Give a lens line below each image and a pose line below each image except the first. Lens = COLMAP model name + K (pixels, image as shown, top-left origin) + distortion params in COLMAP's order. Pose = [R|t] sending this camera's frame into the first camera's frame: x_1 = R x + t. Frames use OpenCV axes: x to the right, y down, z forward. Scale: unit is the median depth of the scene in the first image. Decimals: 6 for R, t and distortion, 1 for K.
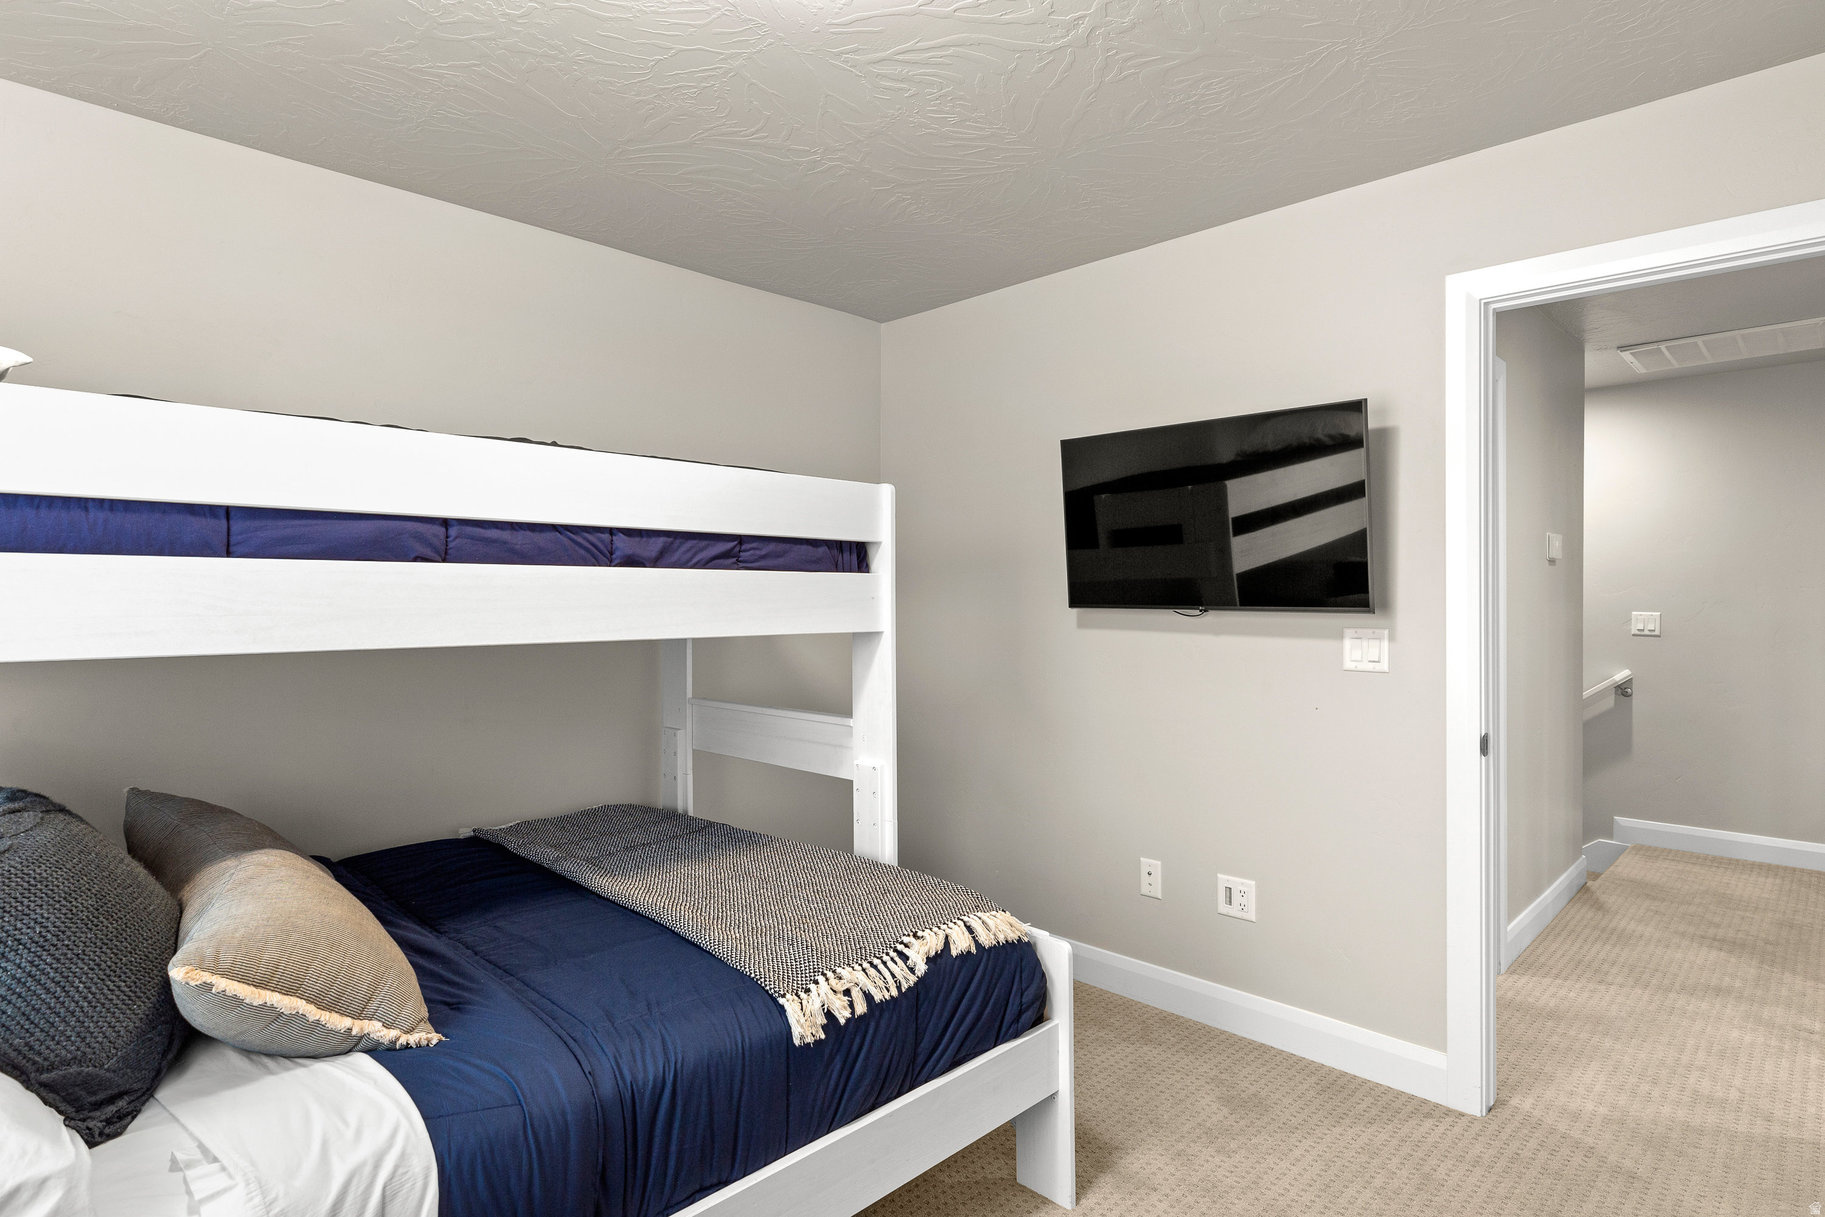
lens RADIAL K [[979.2, 0, 911.1], [0, 979.2, 607.3], [0, 0, 1]] dist [-0.002989, -0.000234]
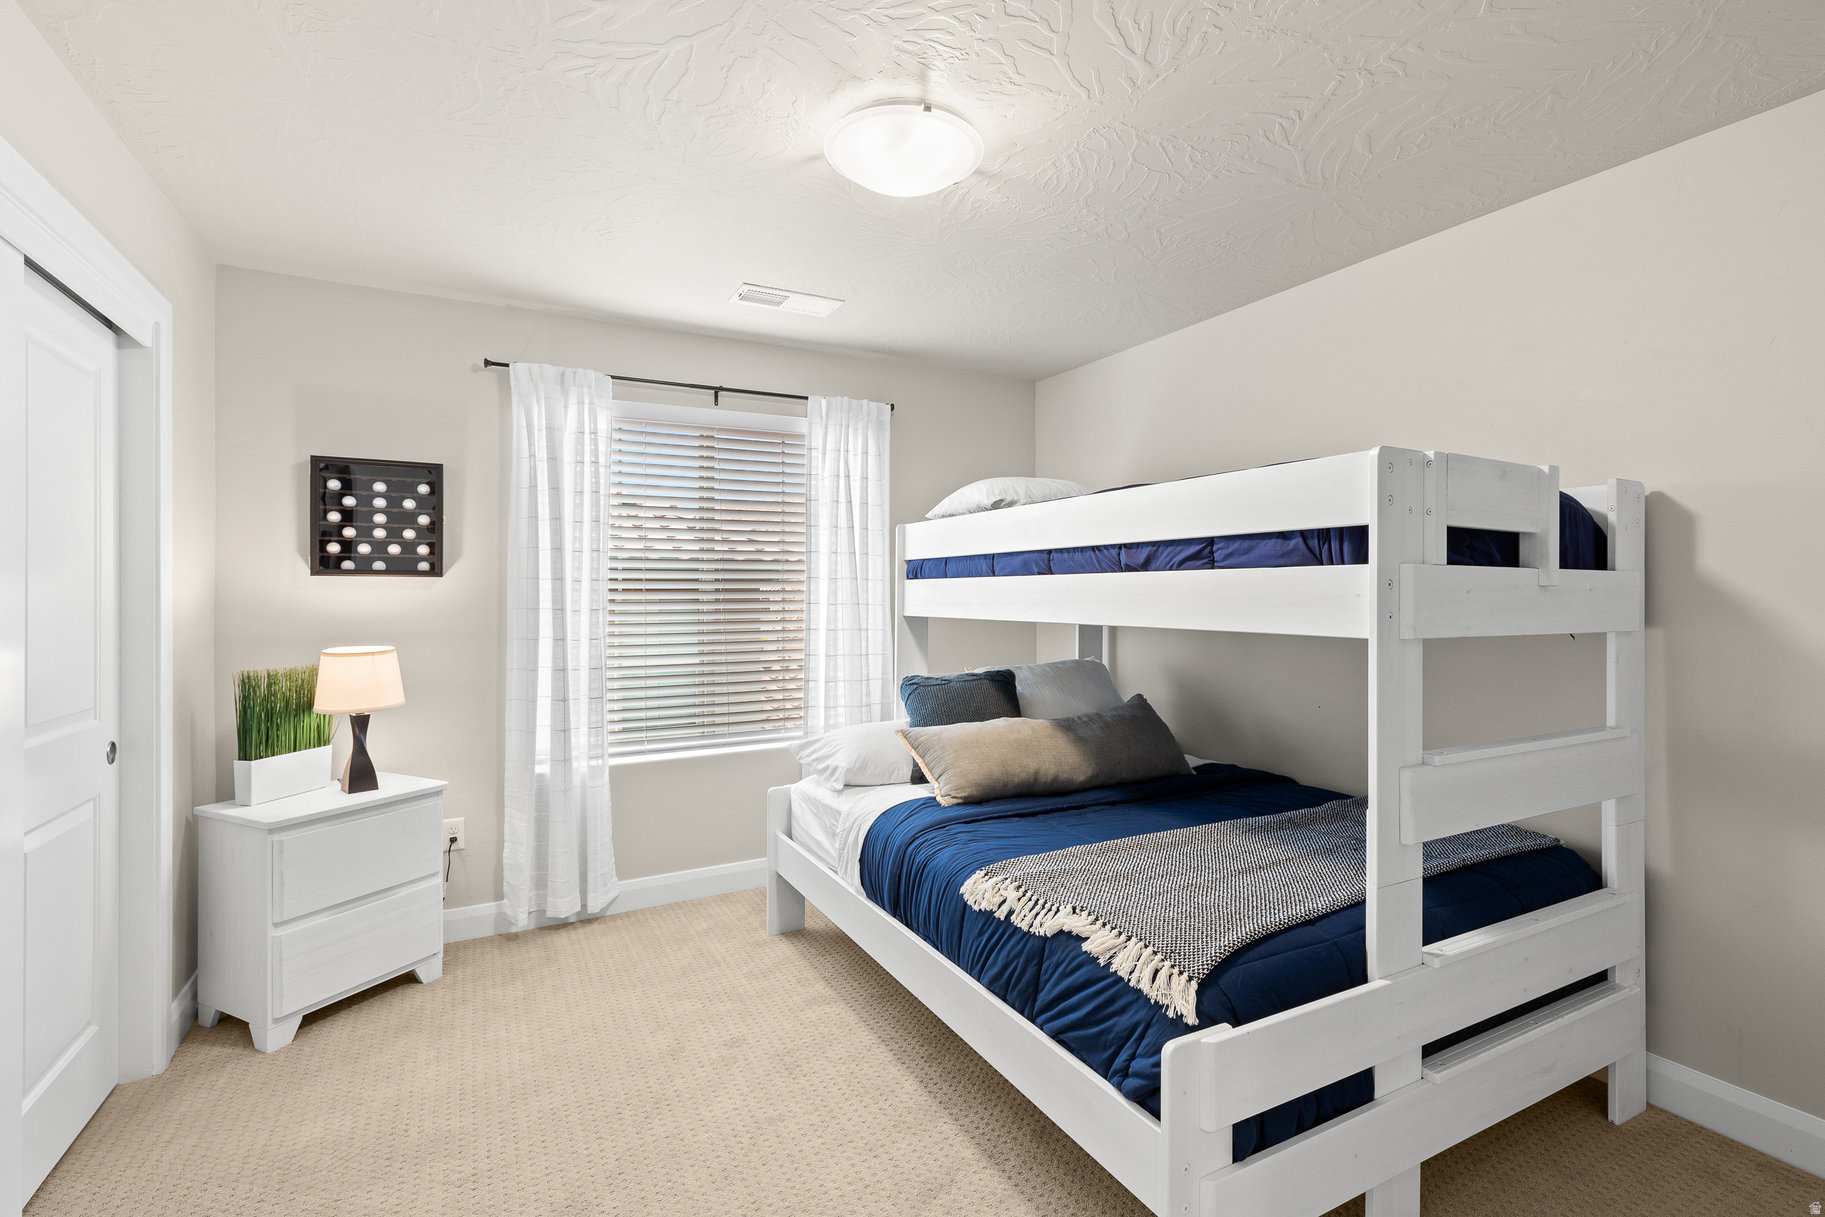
lens RADIAL K [[837.2, 0, 909.7], [0, 837.2, 597.4], [0, 0, 1]] dist [0.000632, 0.000025]
pose [[-0.306534, 0.009695, -0.951810, 0.880428], [-0.001775, 0.999941, 0.010757, -0.017286], [0.951858, 0.004987, -0.306499, 1.043133]]
